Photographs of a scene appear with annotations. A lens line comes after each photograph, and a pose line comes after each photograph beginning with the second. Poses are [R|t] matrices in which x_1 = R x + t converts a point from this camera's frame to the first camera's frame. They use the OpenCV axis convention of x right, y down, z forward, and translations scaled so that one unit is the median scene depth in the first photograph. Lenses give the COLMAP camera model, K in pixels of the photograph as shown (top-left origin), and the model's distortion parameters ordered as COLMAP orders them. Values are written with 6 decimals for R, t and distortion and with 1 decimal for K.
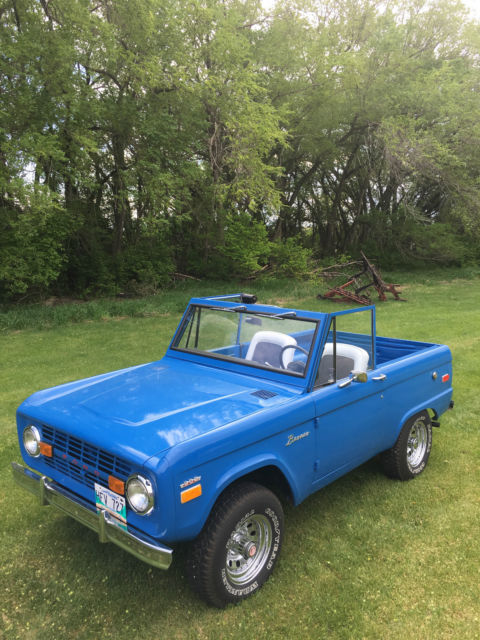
lens RADIAL K [[546.1, 0, 239.9], [0, 546.1, 321.3], [0, 0, 1]] dist [0.019294, 0.003537]
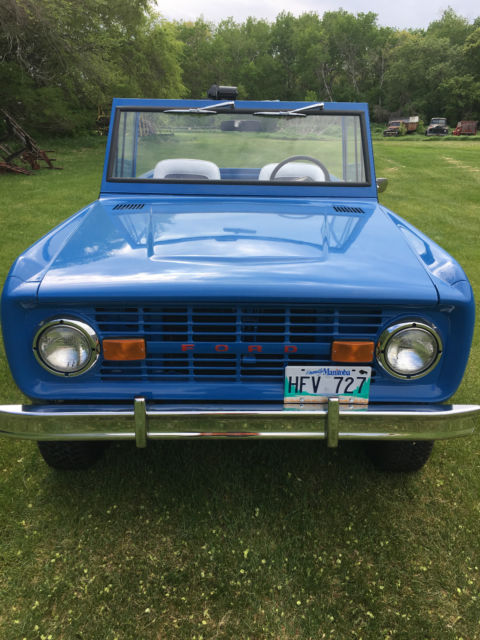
lens RADIAL K [[546.1, 0, 239.9], [0, 546.1, 318.9], [0, 0, 1]] dist [0.019294, 0.003537]
pose [[0.746380, -0.224980, 0.626339, -0.603182], [0.092780, 0.967112, 0.236824, 0.092425], [-0.659021, -0.118649, 0.742707, 0.548705]]
